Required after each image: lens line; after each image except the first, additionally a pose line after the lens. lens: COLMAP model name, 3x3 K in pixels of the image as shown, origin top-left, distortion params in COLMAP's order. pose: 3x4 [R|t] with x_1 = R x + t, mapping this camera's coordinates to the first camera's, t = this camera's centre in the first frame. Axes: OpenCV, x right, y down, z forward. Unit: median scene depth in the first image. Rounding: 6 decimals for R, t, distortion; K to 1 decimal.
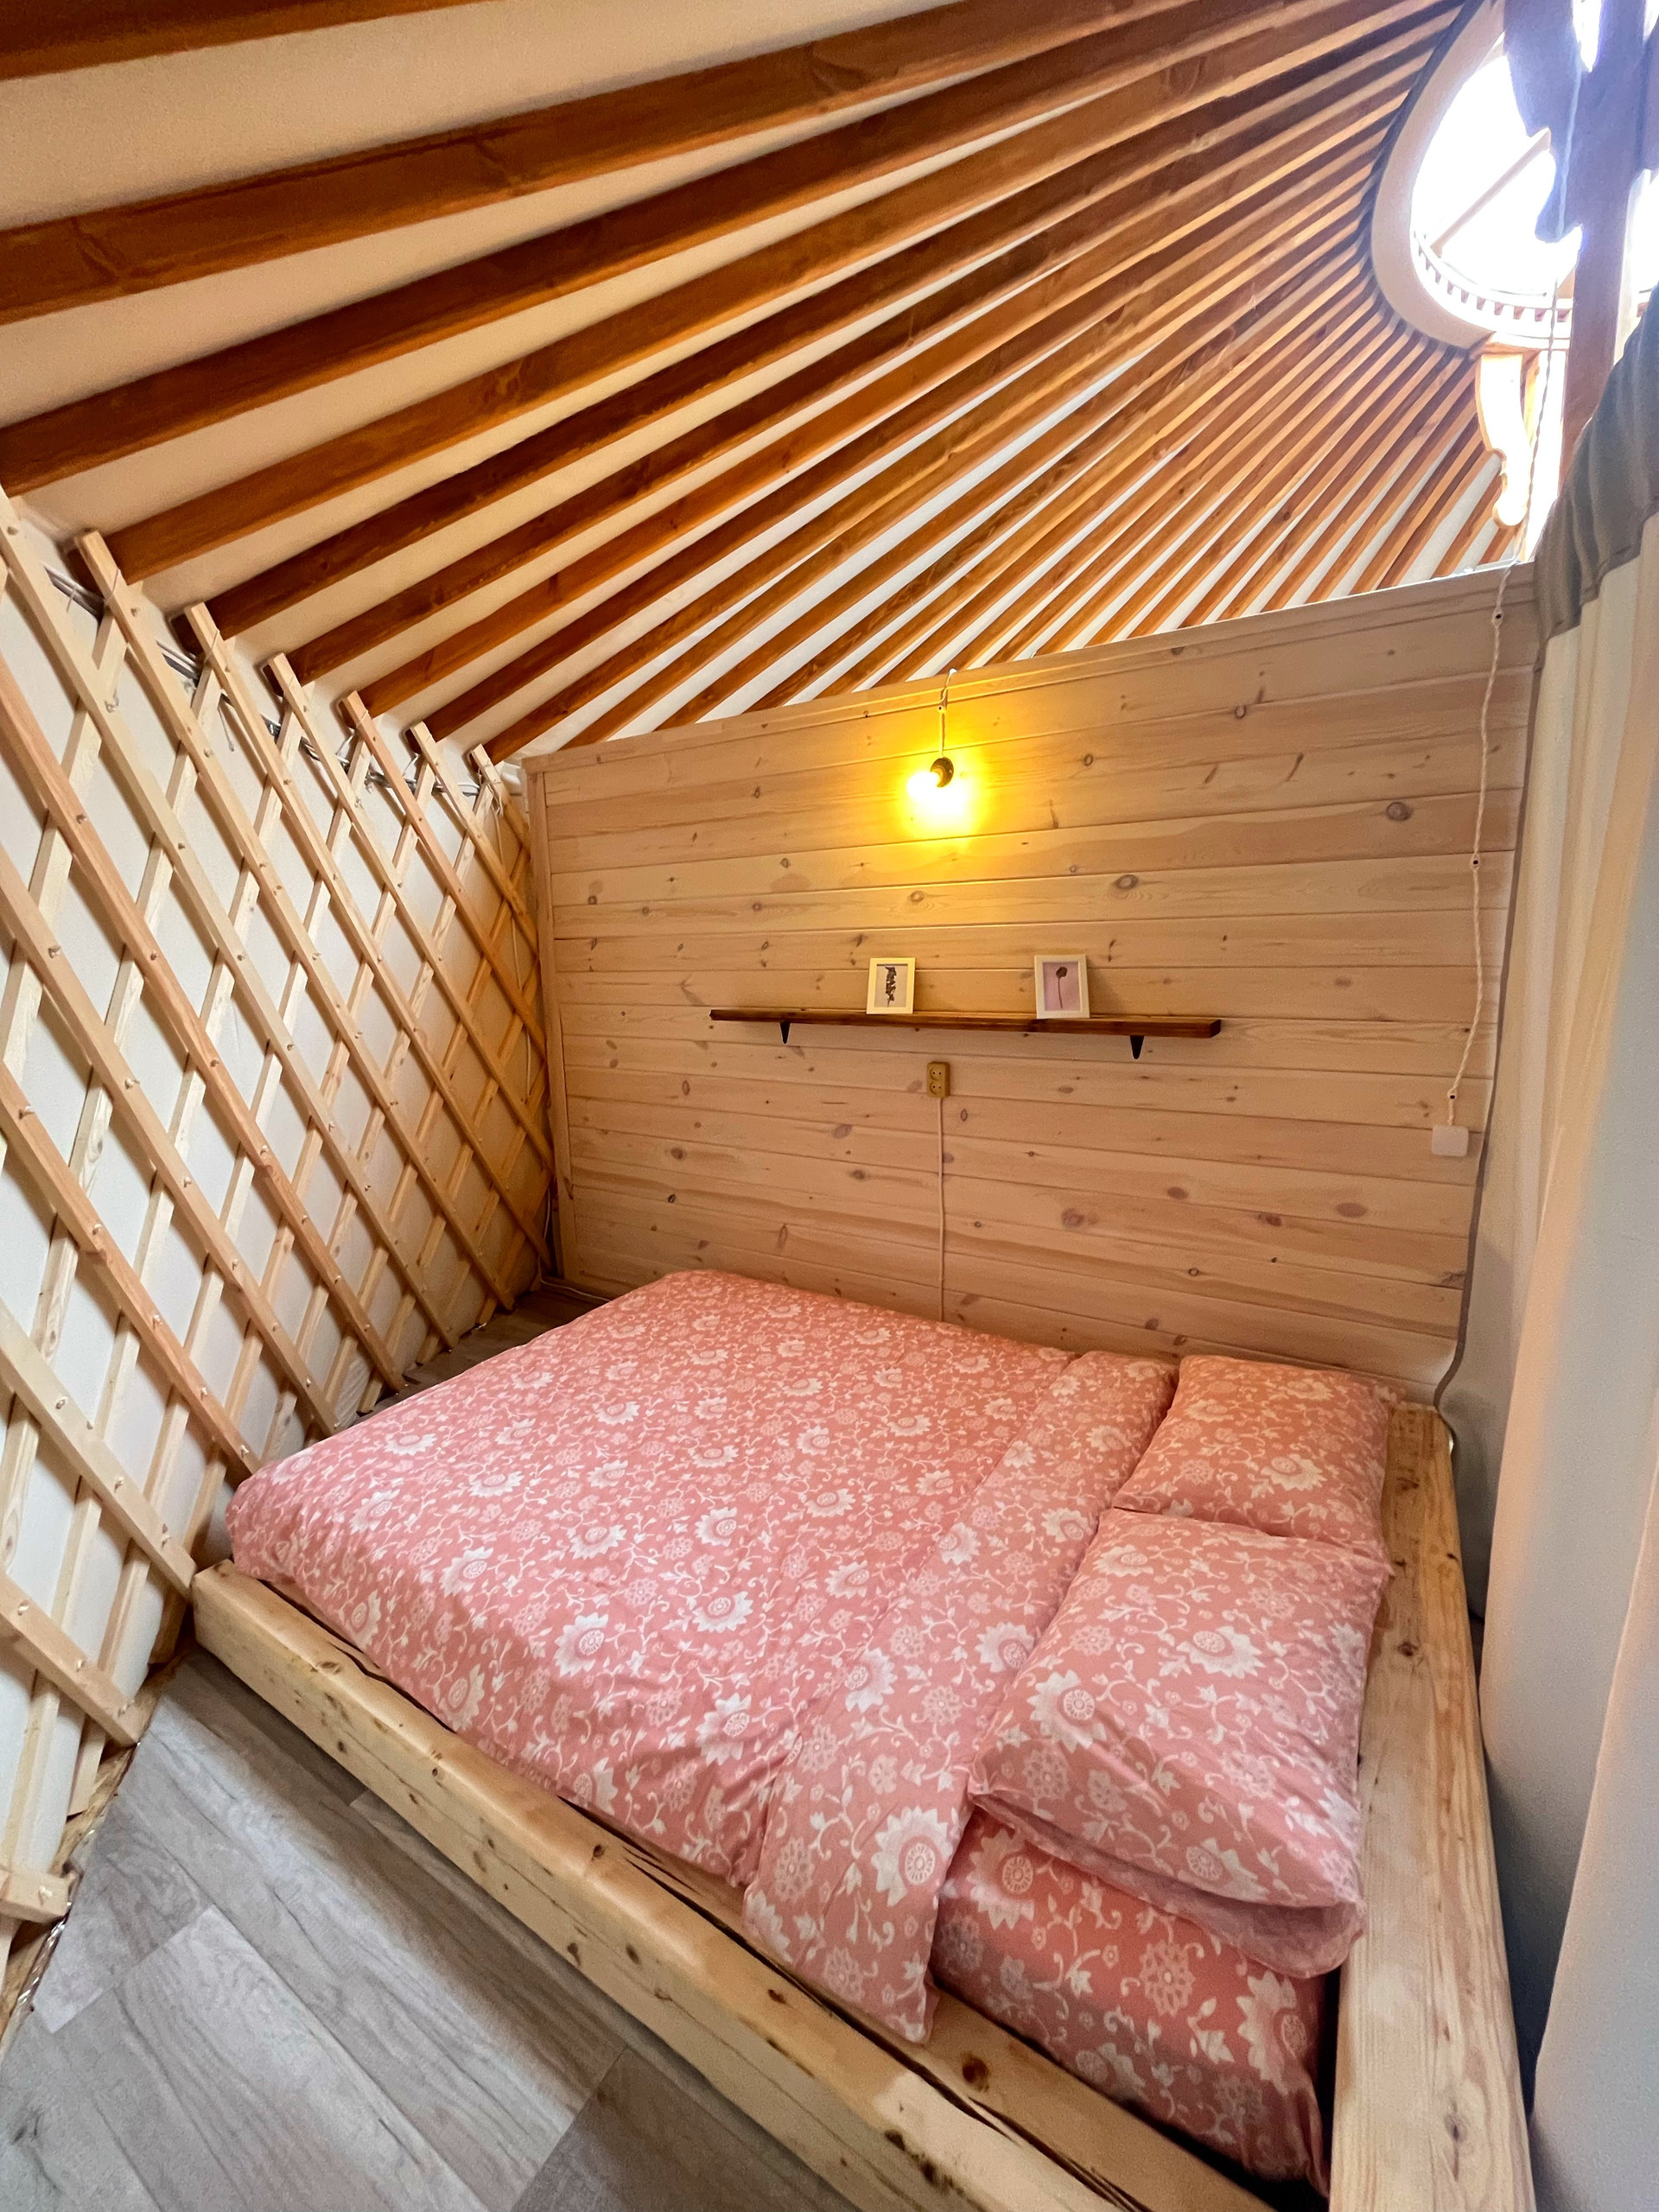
lens RADIAL K [[883.1, 0, 835.1], [0, 883.1, 1107.6], [0, 0, 1]] dist [0.002875, -0.000694]
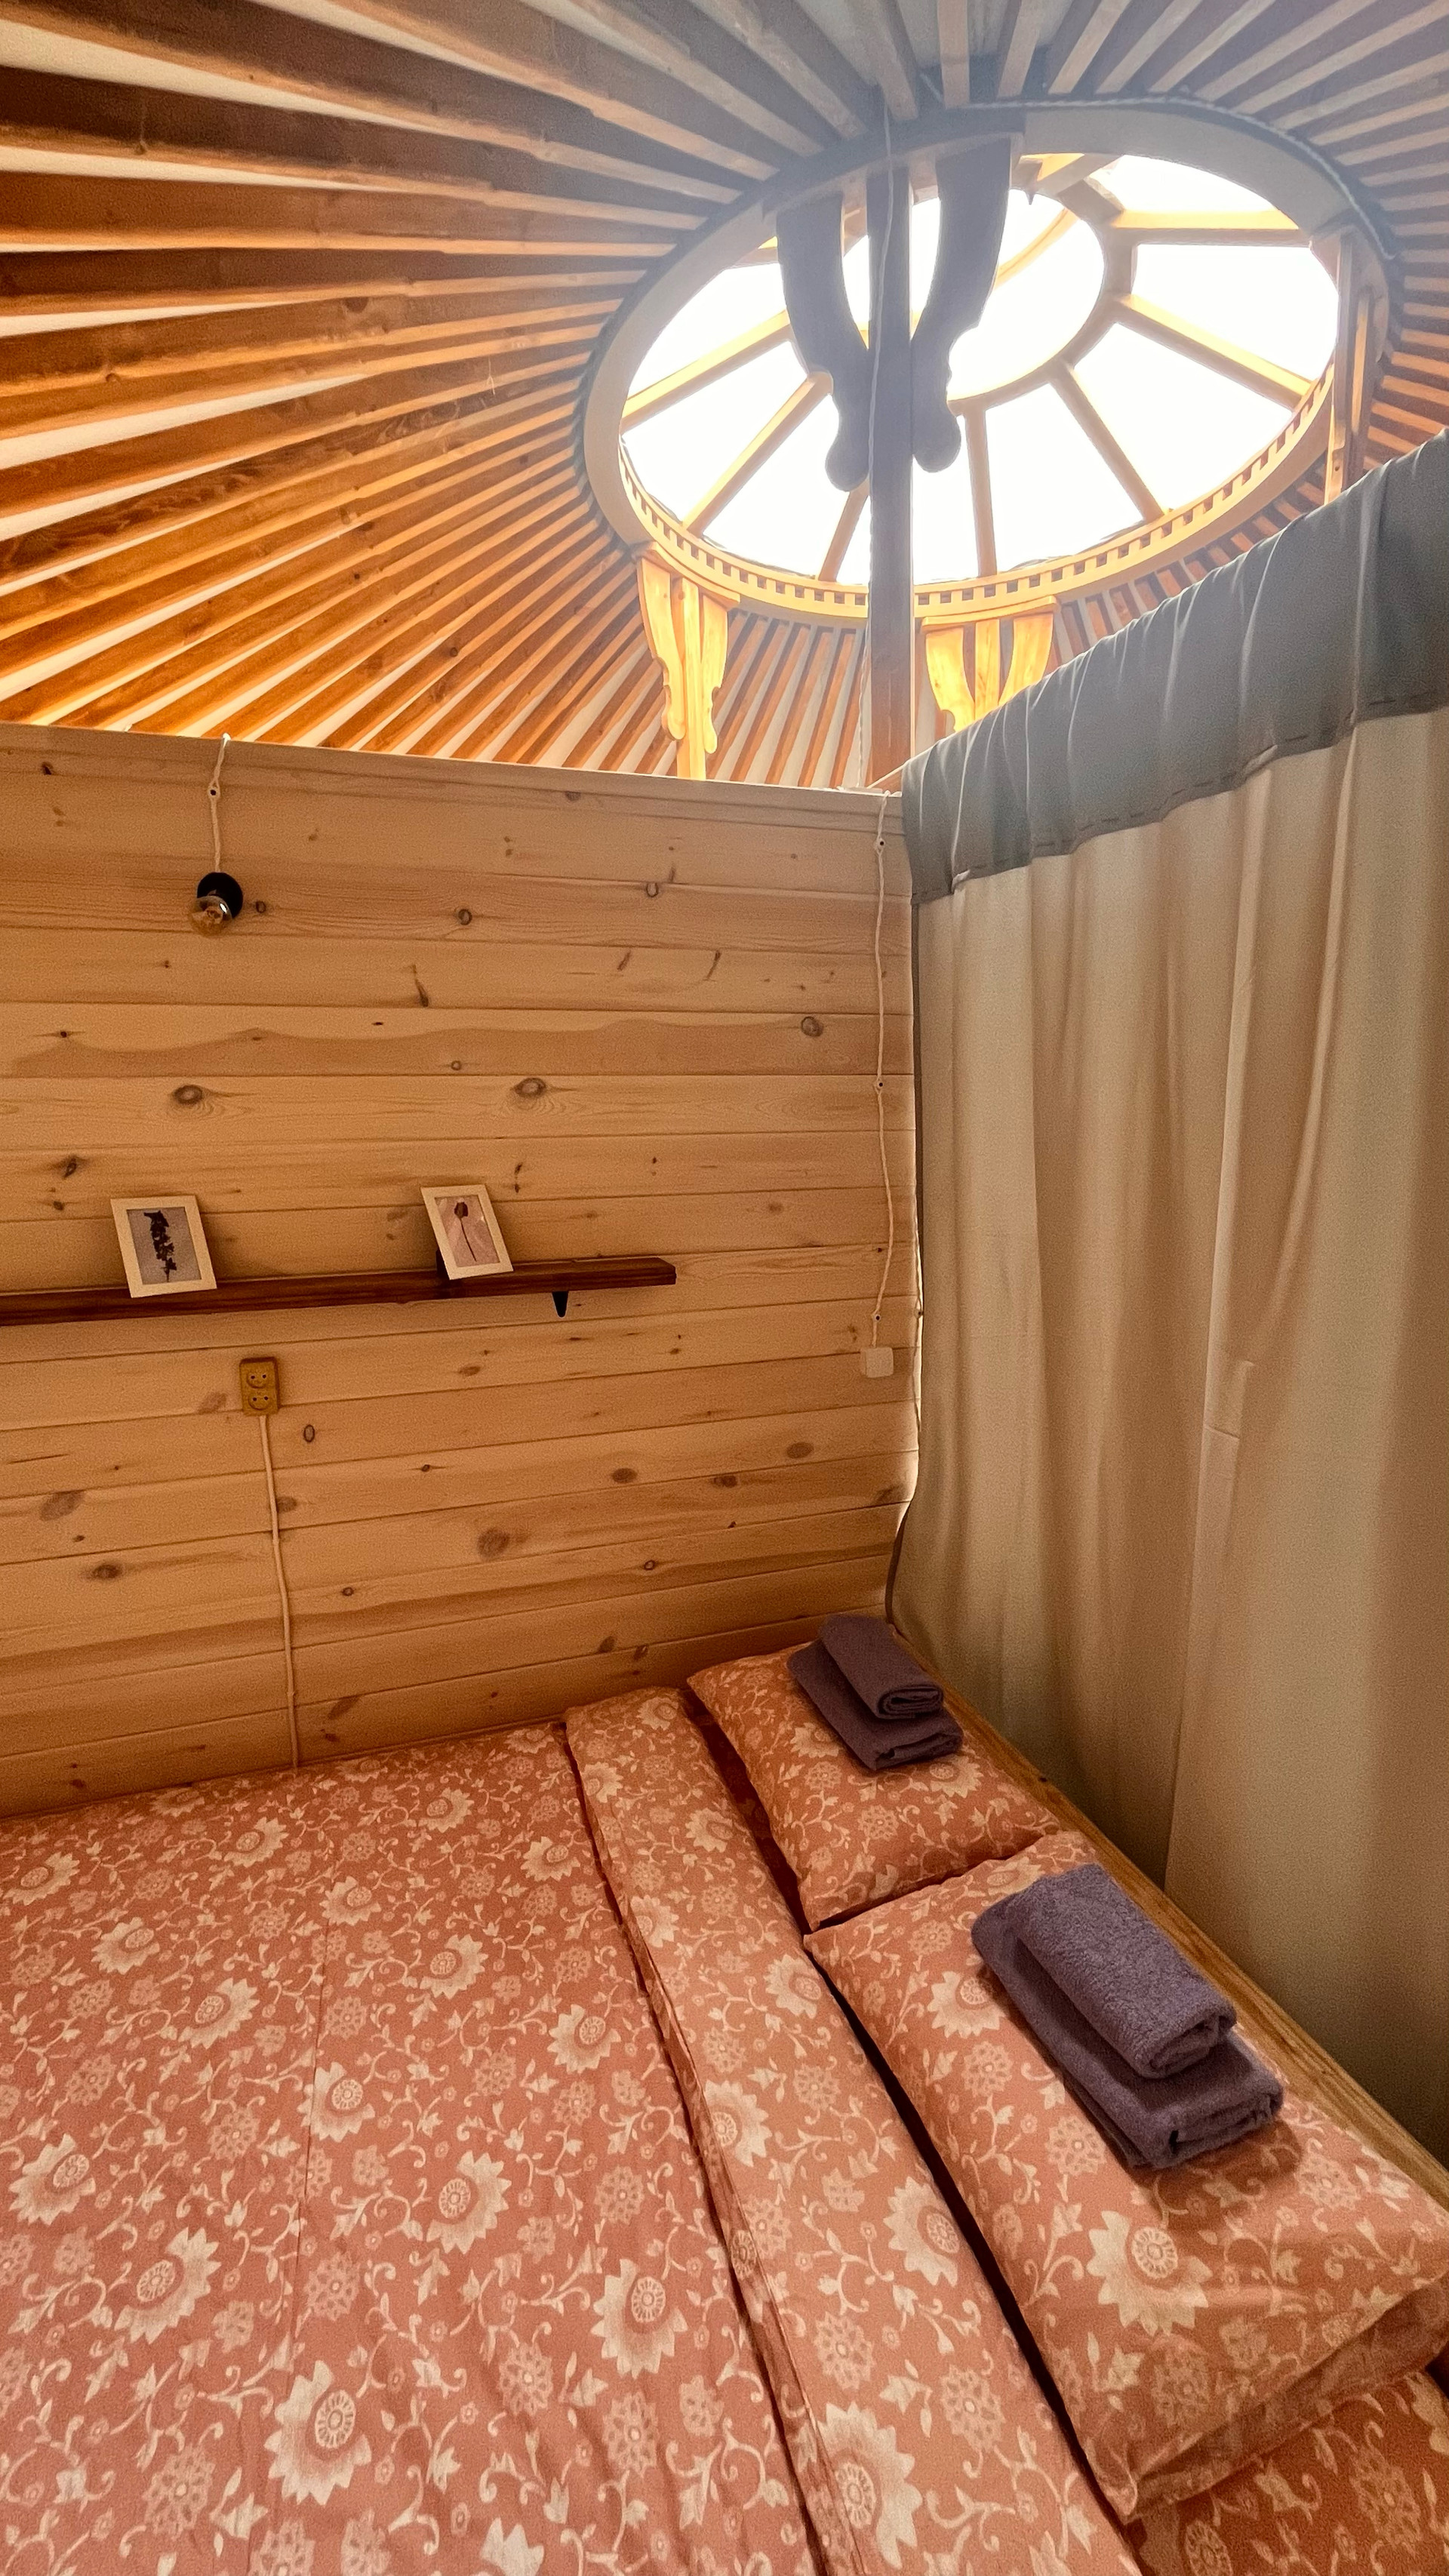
lens RADIAL K [[1036.2, 0, 724.4], [0, 1036.2, 1293.3], [0, 0, 1]] dist [-0.000238, -0.001565]
pose [[0.653052, -0.121244, 0.747545, -0.241058], [0.137016, 0.989727, 0.040827, -0.094634], [-0.744815, 0.075763, 0.662956, 0.304022]]
